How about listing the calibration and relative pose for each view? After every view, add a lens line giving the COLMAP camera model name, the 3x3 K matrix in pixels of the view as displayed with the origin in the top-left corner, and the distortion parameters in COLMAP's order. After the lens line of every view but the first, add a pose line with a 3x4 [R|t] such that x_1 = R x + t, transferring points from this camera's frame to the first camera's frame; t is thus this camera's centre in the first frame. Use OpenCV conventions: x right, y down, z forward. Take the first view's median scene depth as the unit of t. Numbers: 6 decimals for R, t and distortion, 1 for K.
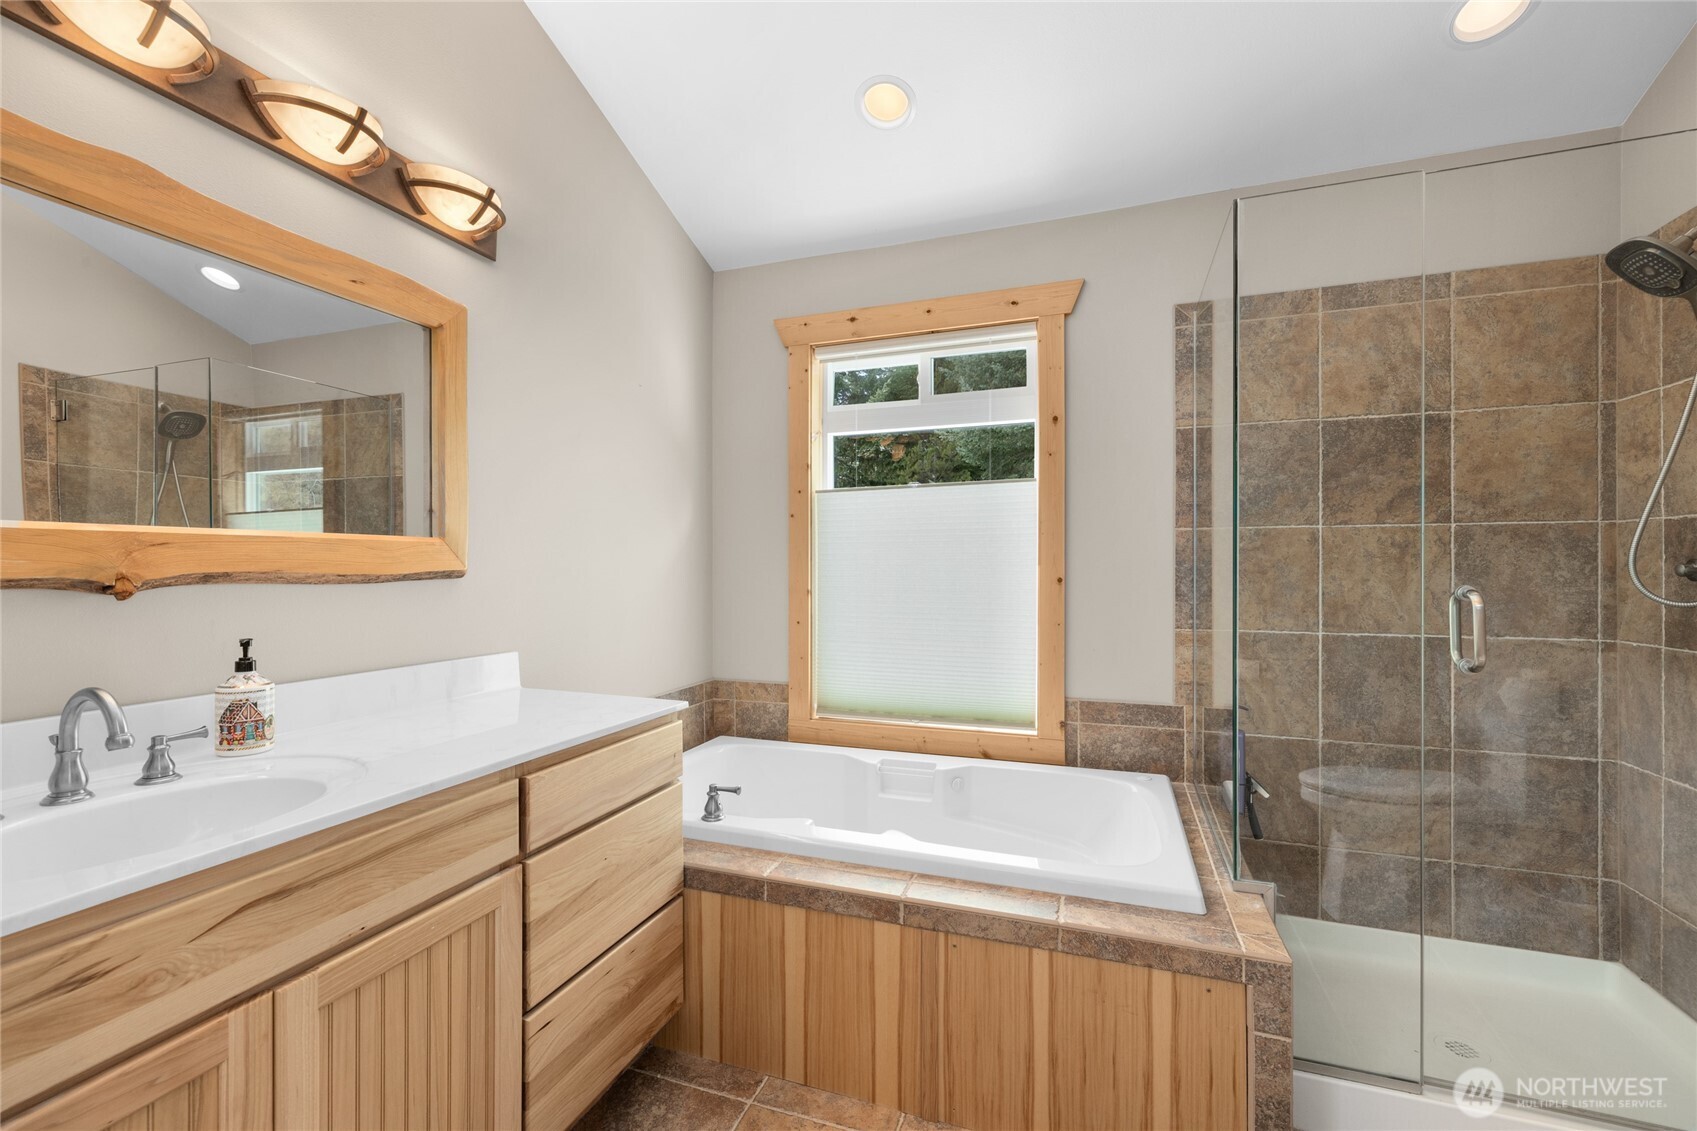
lens RADIAL K [[714.8, 0, 845.0], [0, 714.8, 563.3], [0, 0, 1]] dist [0.001375, 0.000047]
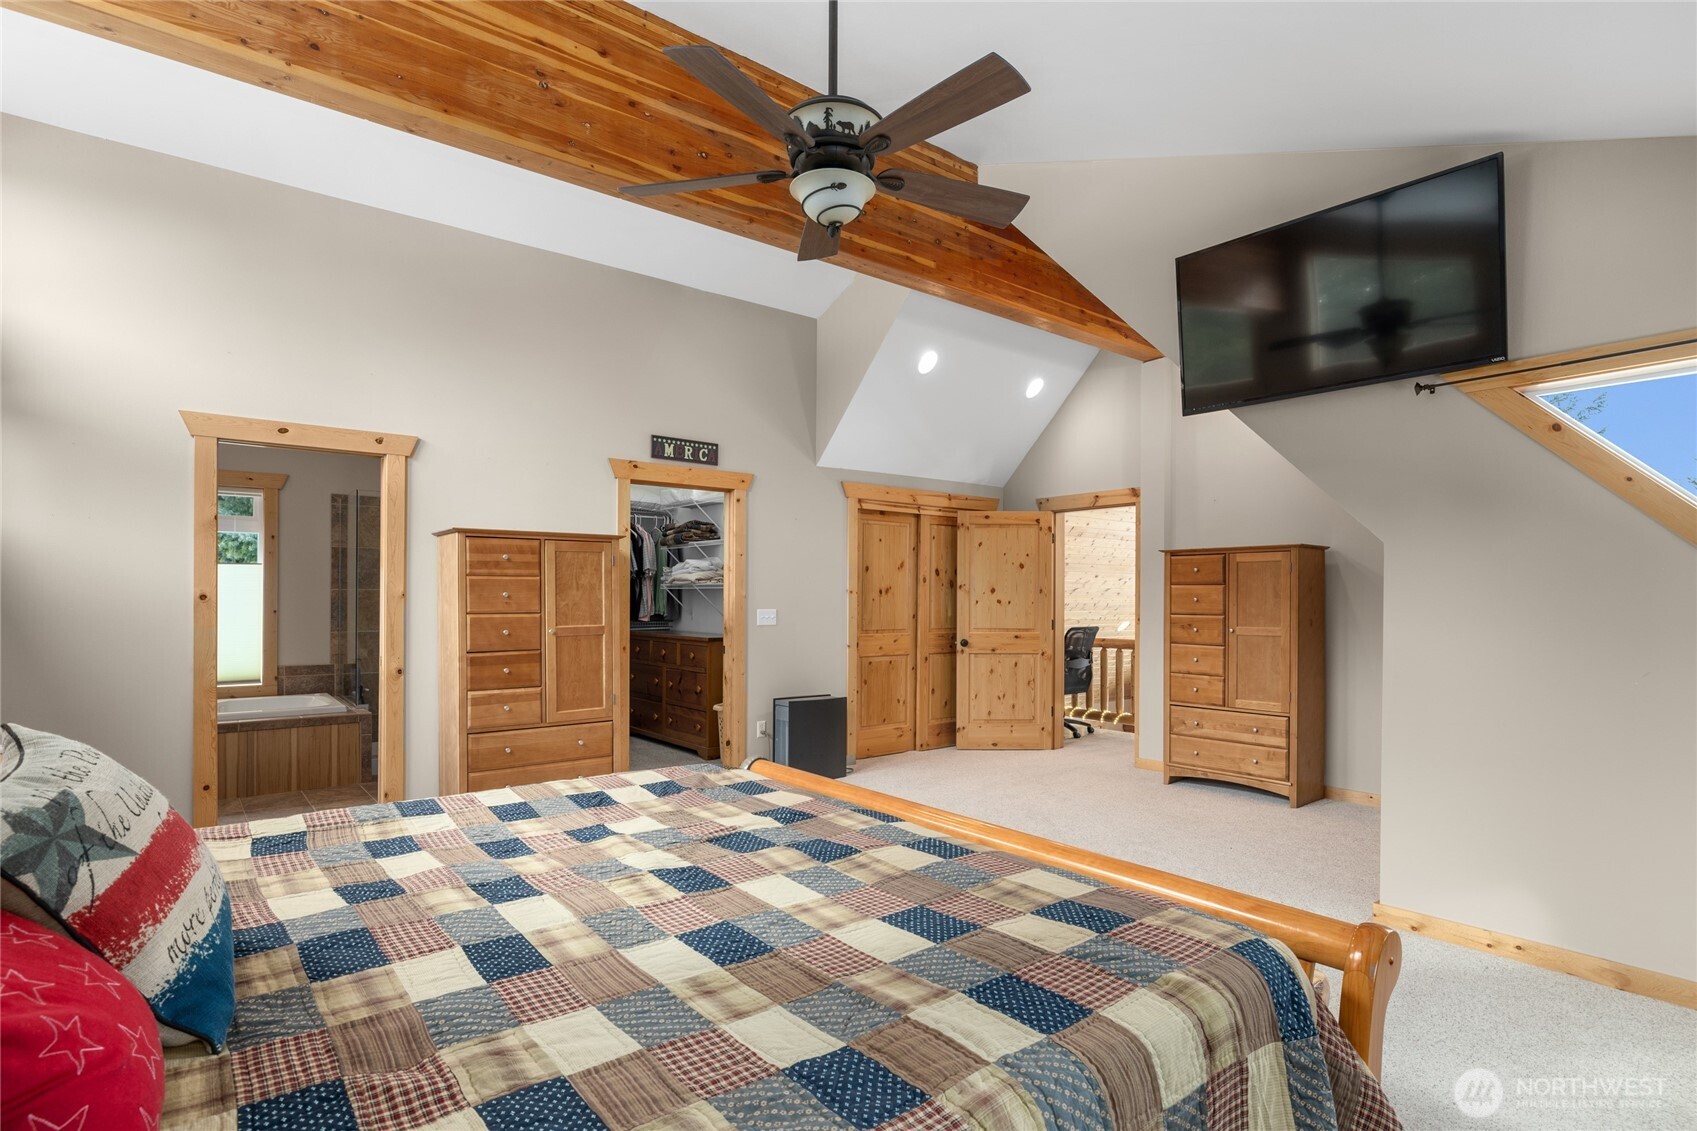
lens RADIAL K [[859.1, 0, 848.1], [0, 859.1, 581.3], [0, 0, 1]] dist [-0.001763, 0.000005]
pose [[0.523458, 0.010854, 0.851983, -1.062967], [0.003478, 0.999883, -0.014875, -0.027004], [-0.852045, 0.010750, 0.523359, -1.942834]]
